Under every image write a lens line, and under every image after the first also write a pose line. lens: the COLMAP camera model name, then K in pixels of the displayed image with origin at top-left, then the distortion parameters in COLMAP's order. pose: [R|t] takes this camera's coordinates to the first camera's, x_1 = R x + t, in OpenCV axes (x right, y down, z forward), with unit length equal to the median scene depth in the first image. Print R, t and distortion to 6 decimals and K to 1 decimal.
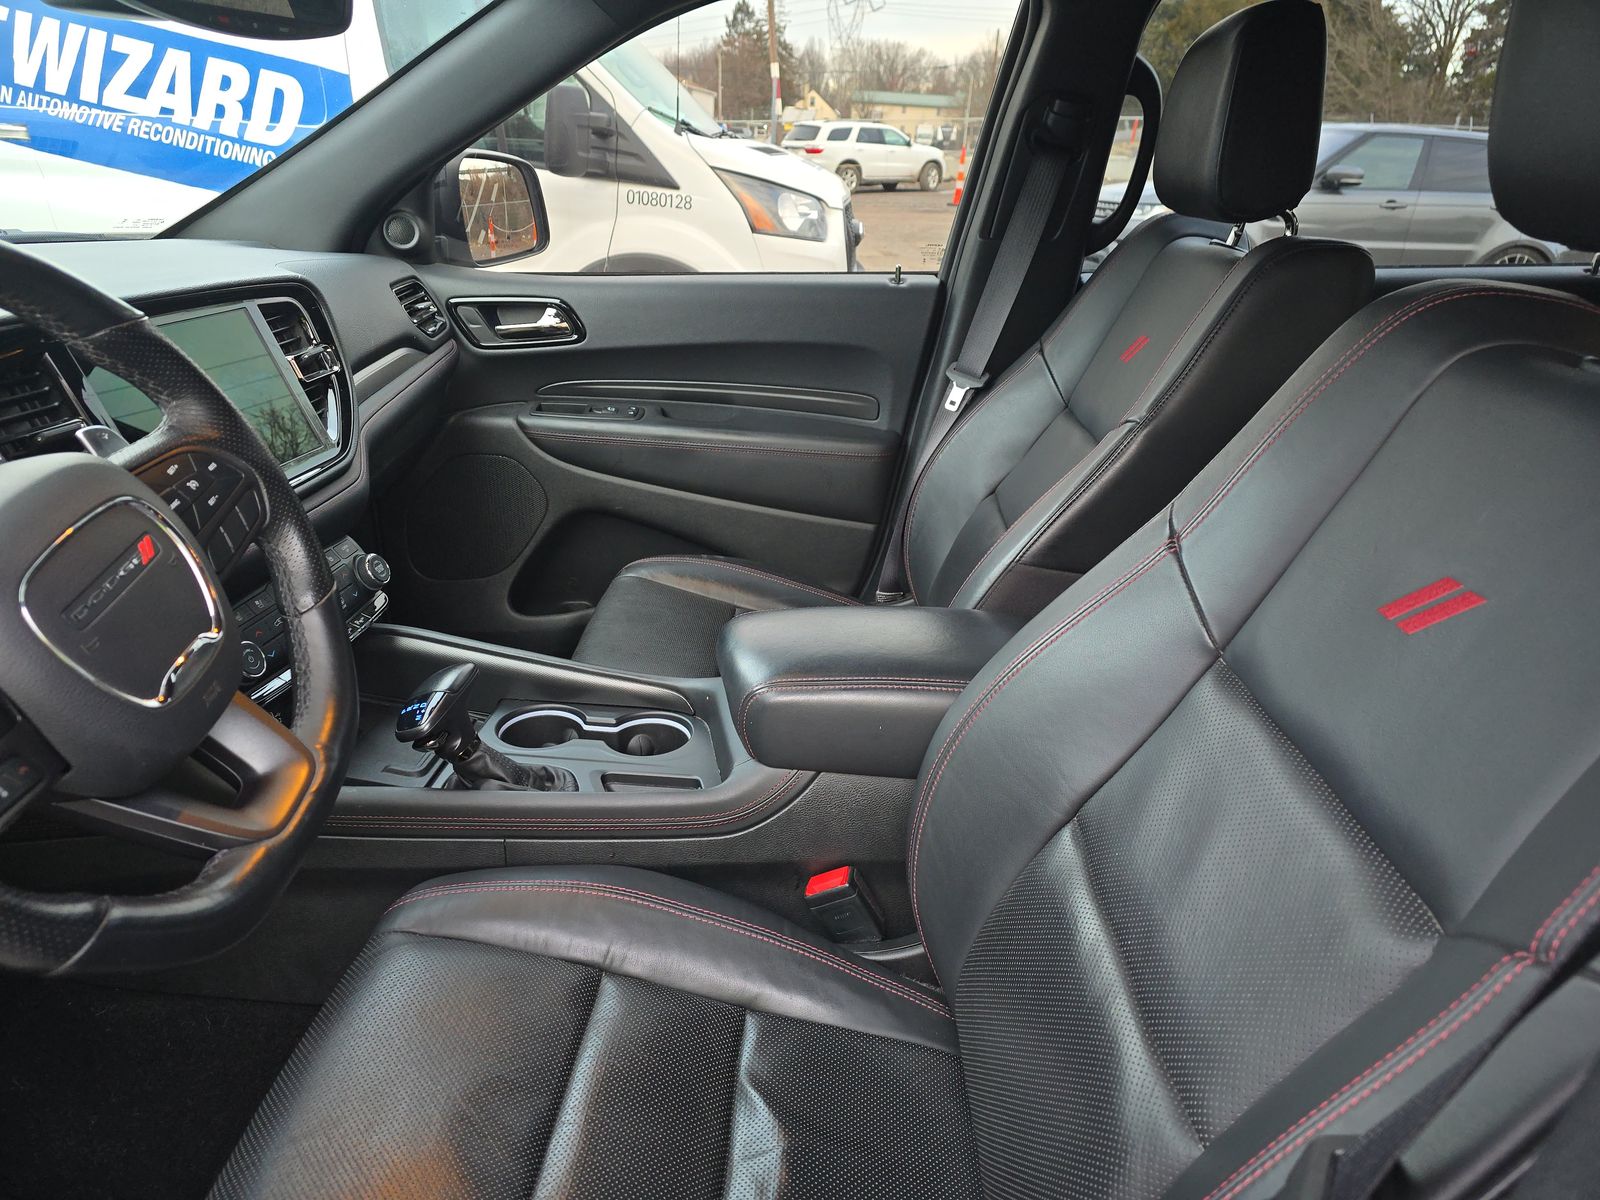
lens RADIAL K [[1087.7, 0, 800.0], [0, 1087.7, 600.0], [0, 0, 1]] dist [0.007205, -0.001484]
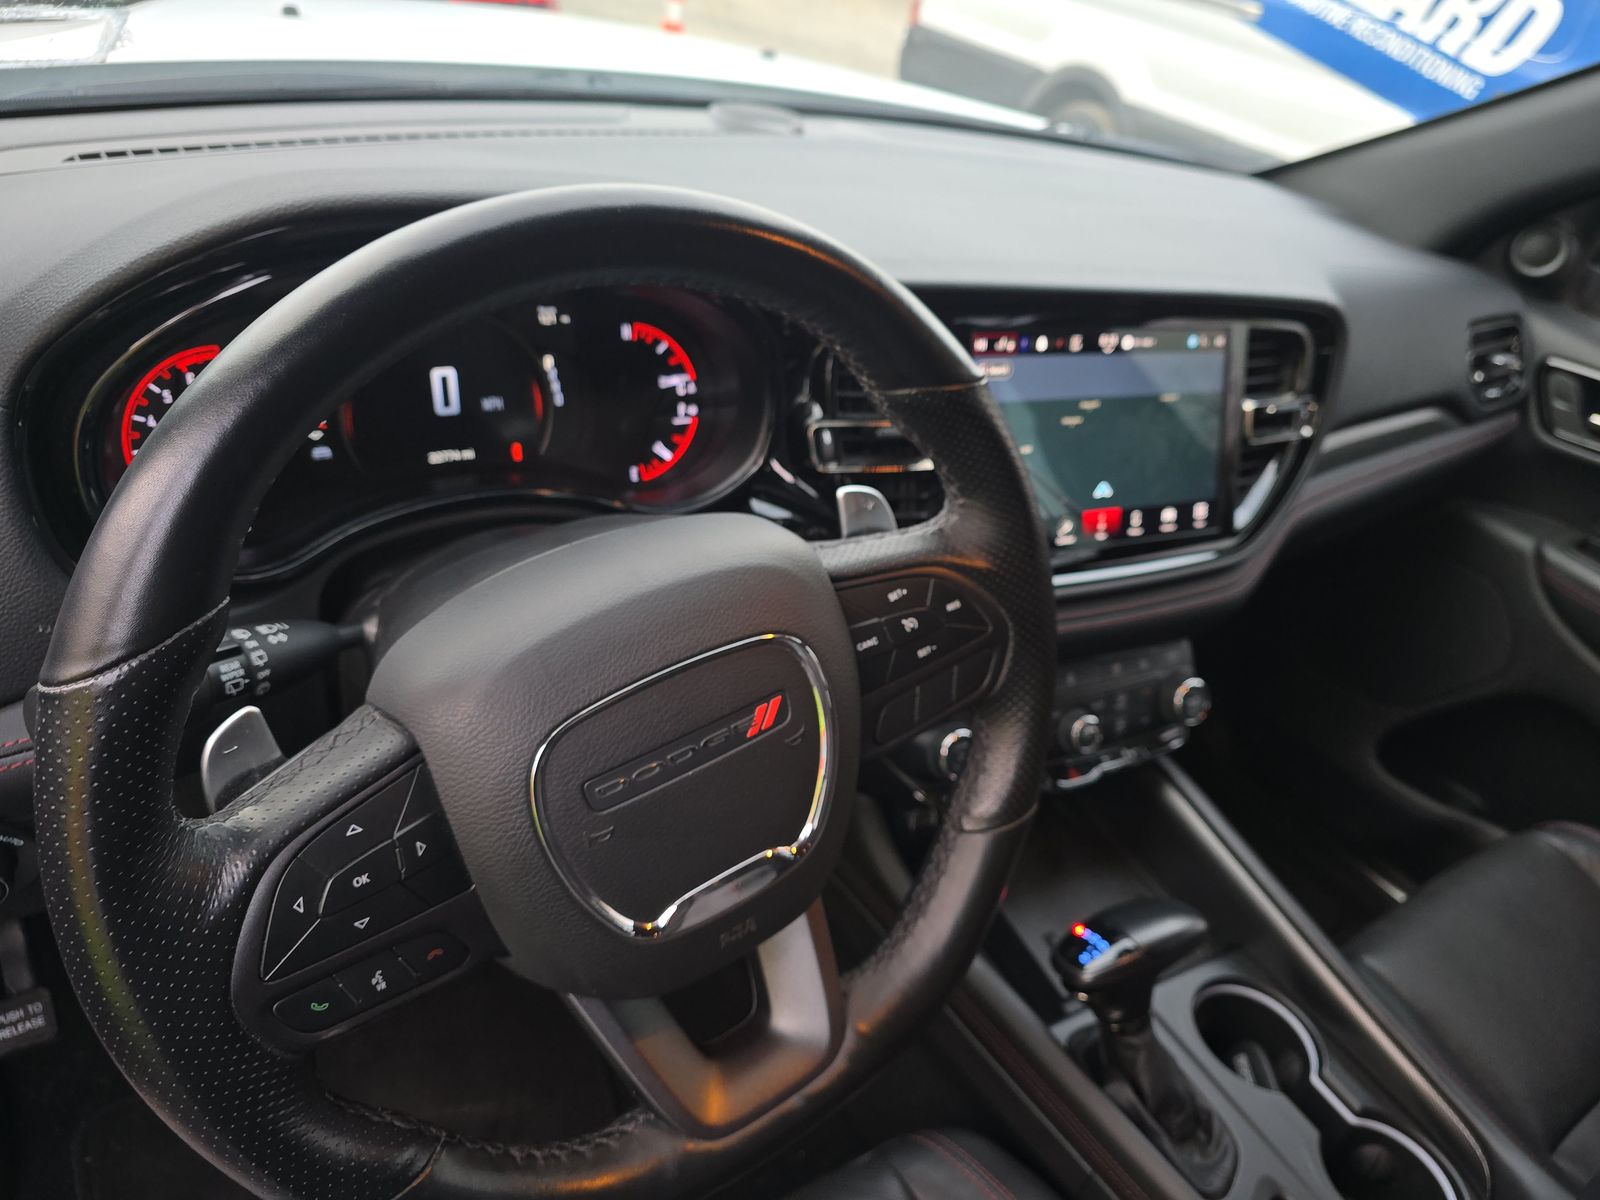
lens RADIAL K [[1087.7, 0, 800.0], [0, 1087.7, 600.0], [0, 0, 1]] dist [0.007205, -0.001484]
pose [[0.573760, 0.503124, -0.646271, -0.078918], [-0.454190, 0.852085, 0.260121, -0.132423], [0.681551, 0.144283, 0.717406, 0.226287]]
